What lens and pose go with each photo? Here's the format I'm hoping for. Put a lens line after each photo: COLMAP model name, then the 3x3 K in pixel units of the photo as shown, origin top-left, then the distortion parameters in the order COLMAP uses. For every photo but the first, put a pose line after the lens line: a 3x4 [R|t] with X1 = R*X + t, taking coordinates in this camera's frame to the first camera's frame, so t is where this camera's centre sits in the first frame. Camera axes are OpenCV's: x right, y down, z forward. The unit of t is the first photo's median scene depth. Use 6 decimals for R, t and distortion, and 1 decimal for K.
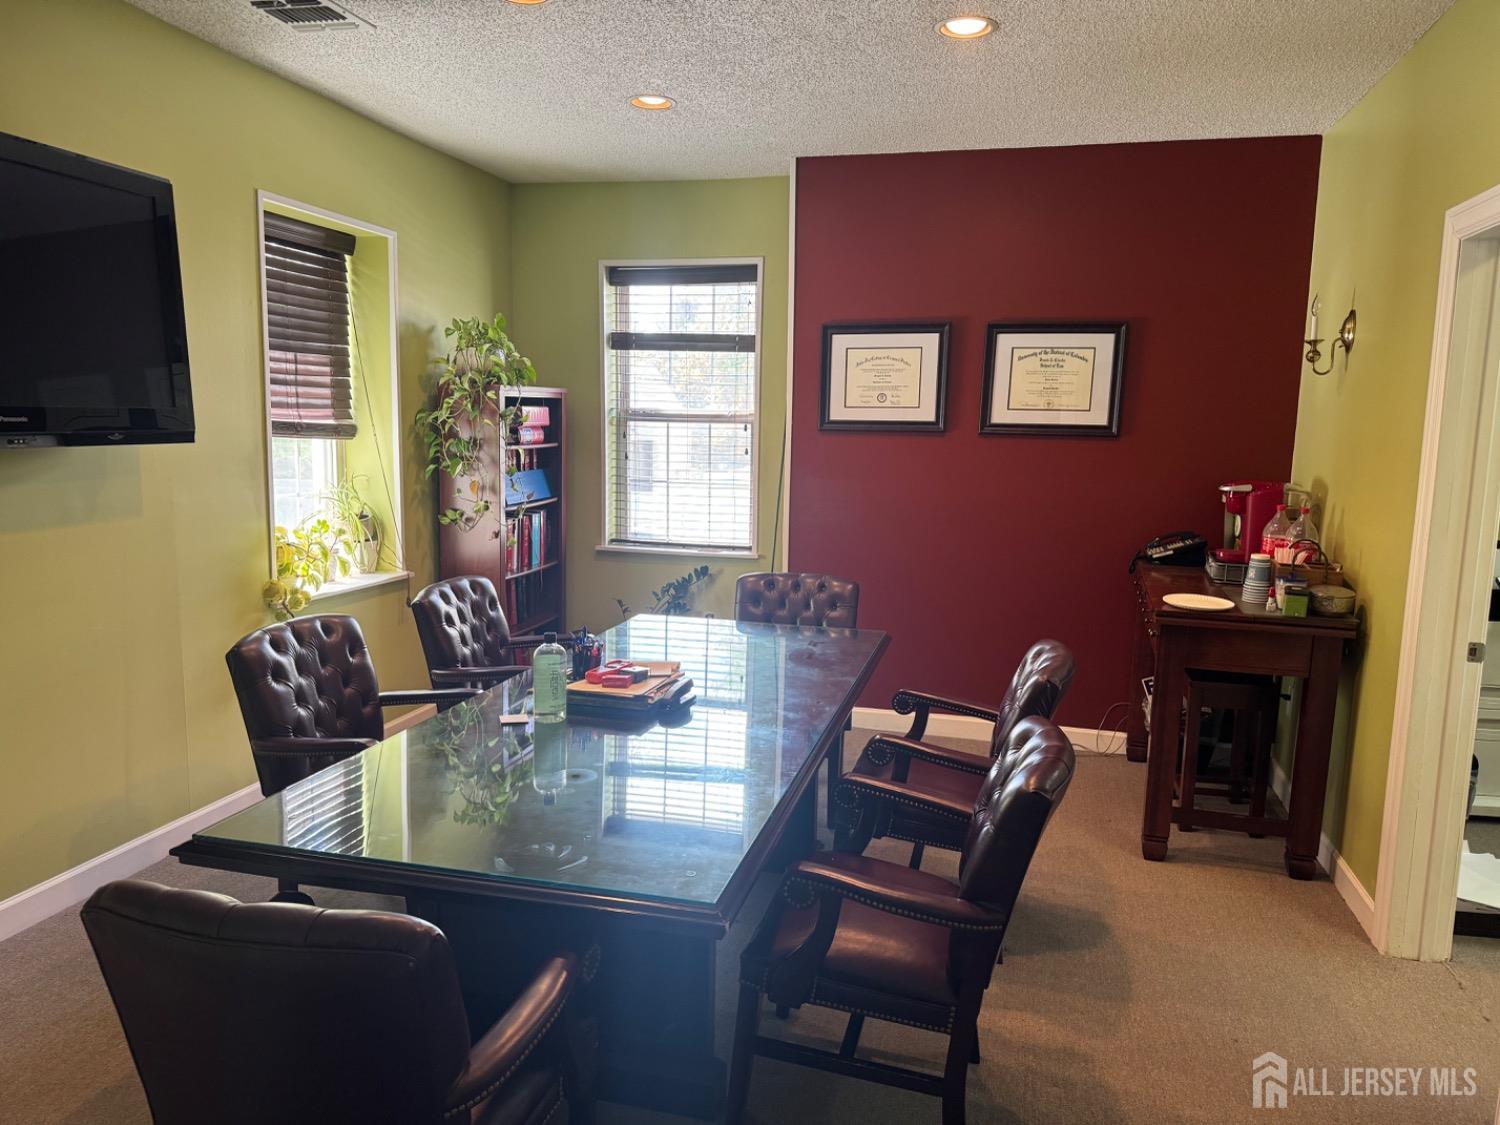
lens RADIAL K [[1054.0, 0, 750.0], [0, 1054.0, 562.5], [0, 0, 1]] dist [0.155808, -0.311190]
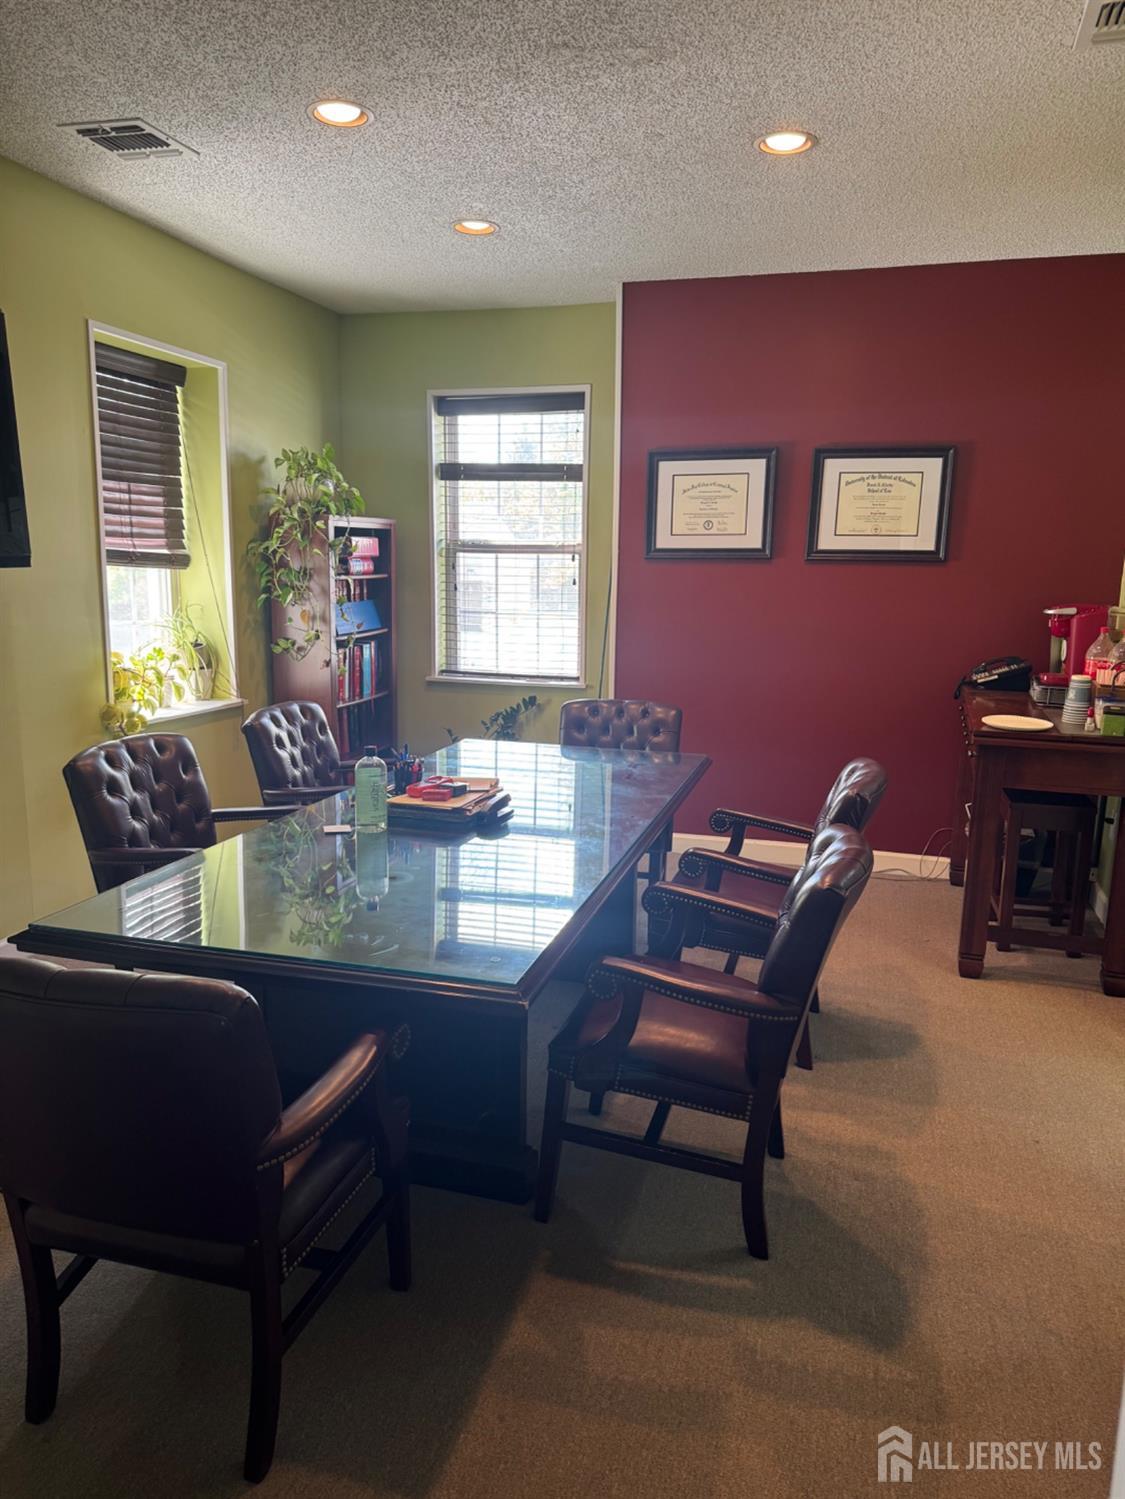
lens RADIAL K [[1060.4, 0, 562.5], [0, 1060.4, 749.5], [0, 0, 1]] dist [0.129666, -0.226606]
pose [[0.999512, -0.000687, -0.031227, 0.020875], [0.001847, 0.999308, 0.037159, 0.020876], [0.031180, -0.037199, 0.998821, -0.020695]]
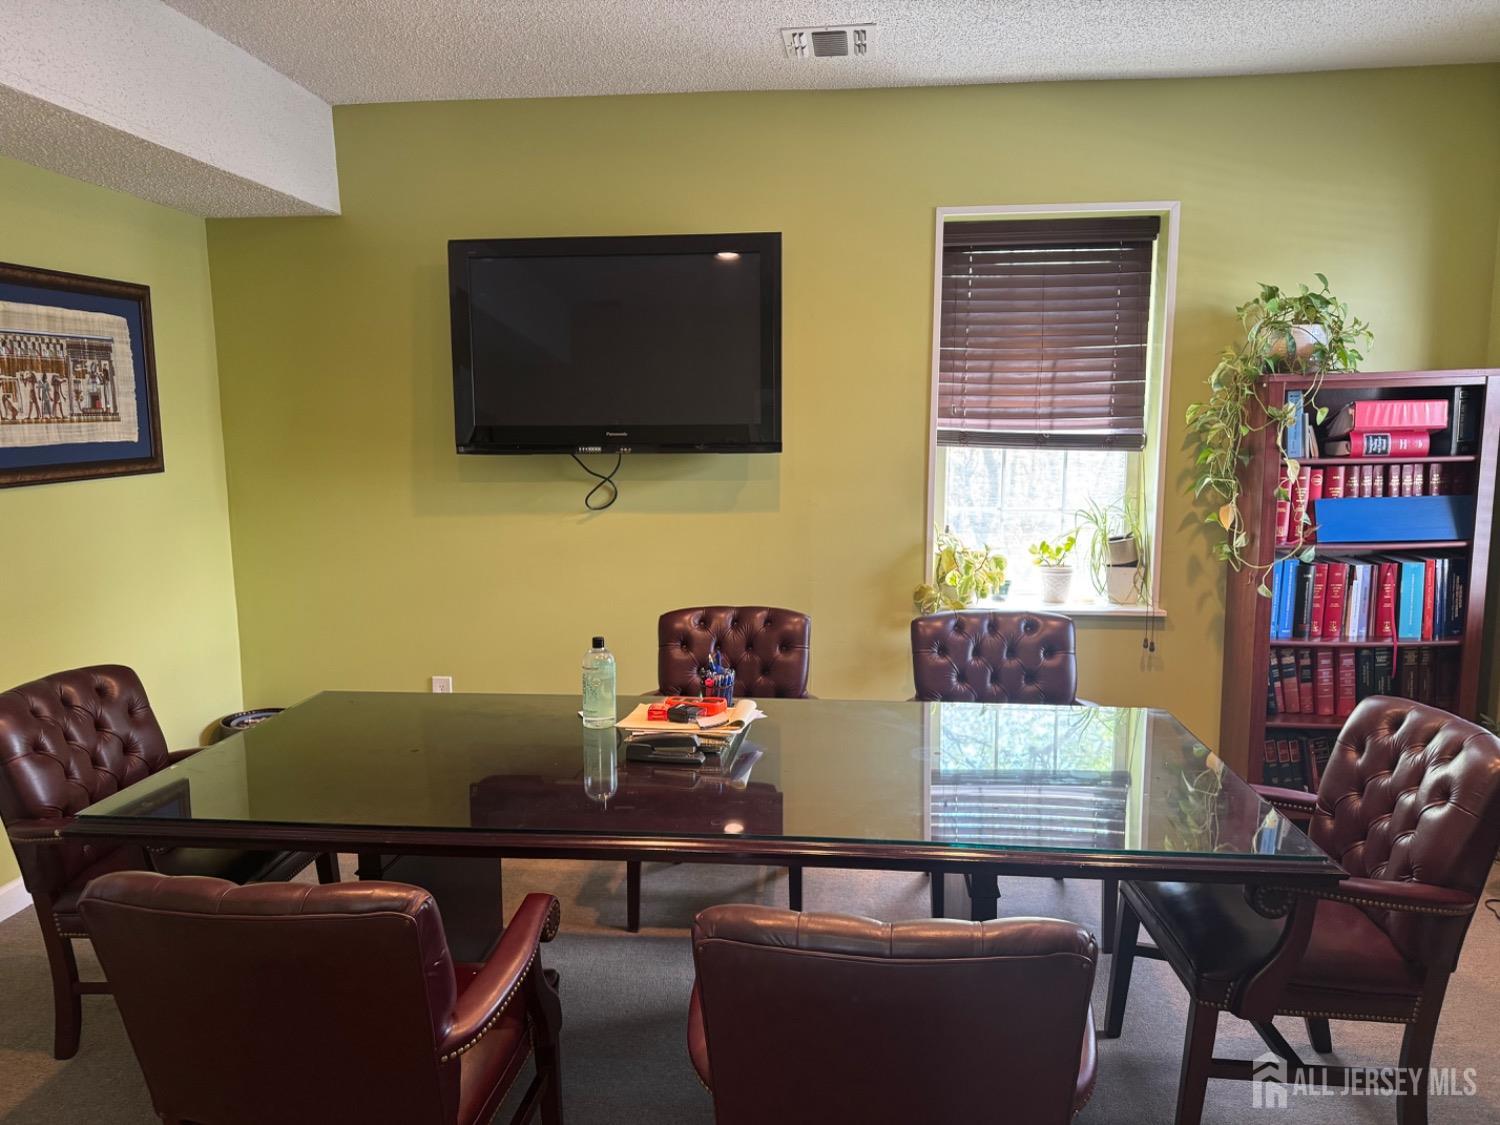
lens RADIAL K [[1024.5, 0, 746.4], [0, 1024.5, 570.2], [0, 0, 1]] dist [-0.003423, -0.004916]
pose [[0.102136, 0.109672, -0.988706, 0.470042], [-0.120475, 0.987952, 0.097143, -0.066706], [0.987448, 0.109192, 0.114118, 0.649855]]
